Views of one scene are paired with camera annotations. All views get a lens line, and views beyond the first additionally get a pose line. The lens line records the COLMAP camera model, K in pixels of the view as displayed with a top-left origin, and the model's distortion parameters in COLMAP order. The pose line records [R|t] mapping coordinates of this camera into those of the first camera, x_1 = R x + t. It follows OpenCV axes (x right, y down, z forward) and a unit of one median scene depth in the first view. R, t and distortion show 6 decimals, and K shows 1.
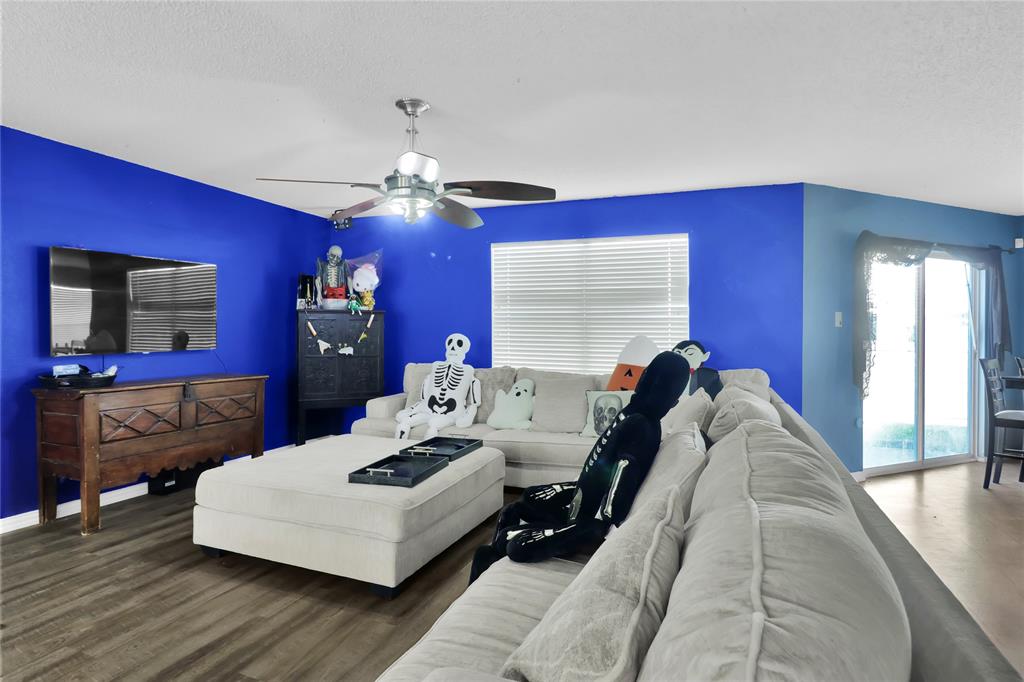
lens RADIAL K [[558.1, 0, 495.6], [0, 558.1, 335.3], [0, 0, 1]] dist [0.005520, -0.014536]
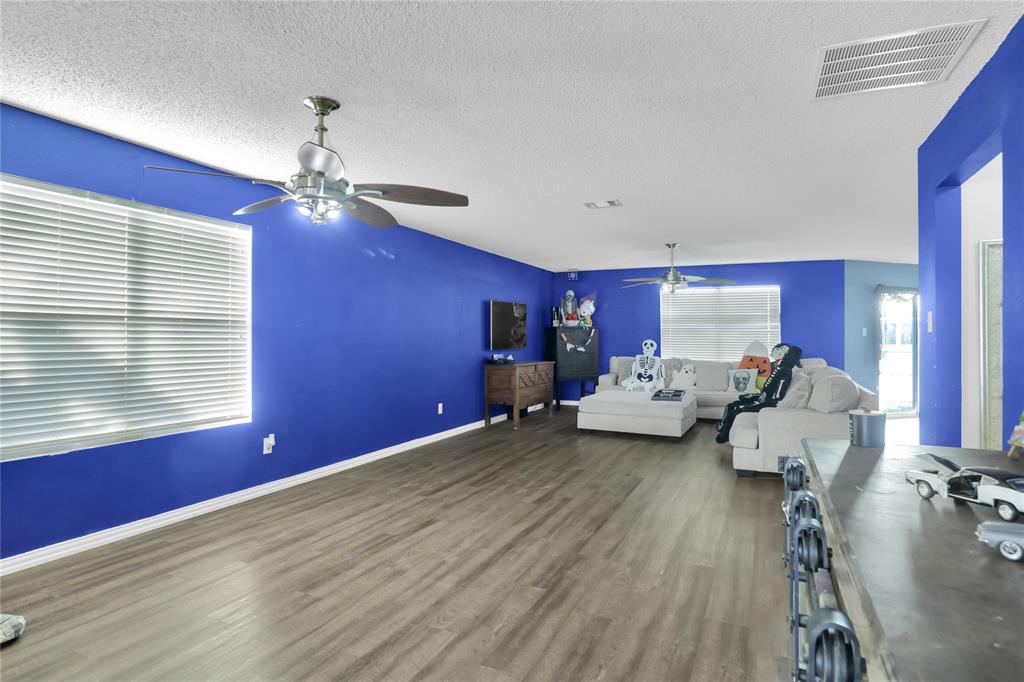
lens RADIAL K [[558.1, 0, 495.6], [0, 558.1, 335.3], [0, 0, 1]] dist [0.005520, -0.014536]
pose [[0.997670, -0.001997, -0.068189, -0.459159], [0.001511, 0.999973, -0.007189, -0.005394], [0.068202, 0.007069, 0.997647, -0.890013]]
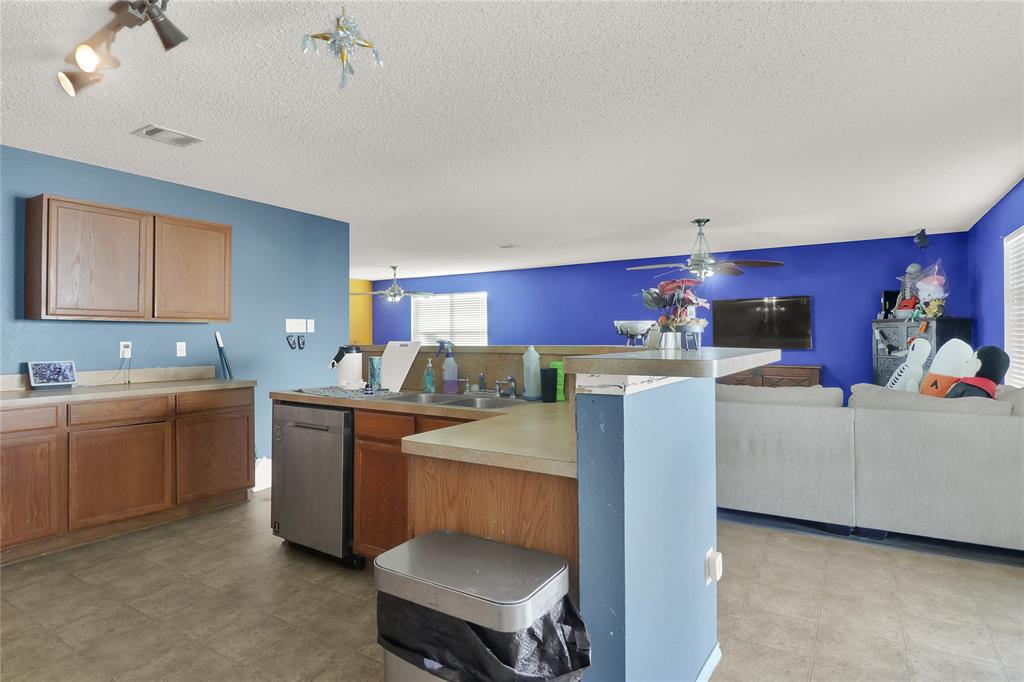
lens RADIAL K [[558.1, 0, 495.6], [0, 558.1, 335.3], [0, 0, 1]] dist [0.005520, -0.014536]
pose [[-0.191033, -0.009693, -0.981536, 1.165374], [-0.000121, 0.999951, -0.009851, 0.000969], [0.981584, -0.001763, -0.191025, 0.413845]]
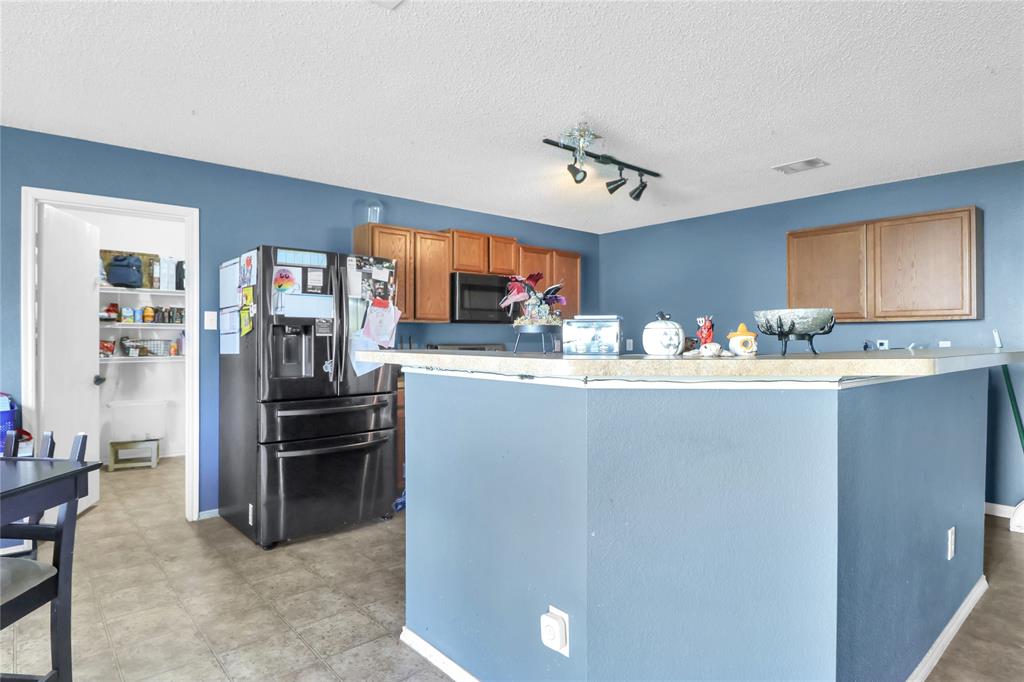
lens RADIAL K [[558.1, 0, 495.6], [0, 558.1, 335.3], [0, 0, 1]] dist [0.005520, -0.014536]
pose [[-0.882030, -0.005833, 0.471158, 0.576334], [-0.005196, 0.999983, 0.002653, -0.004724], [-0.471165, -0.000108, -0.882045, 0.810644]]
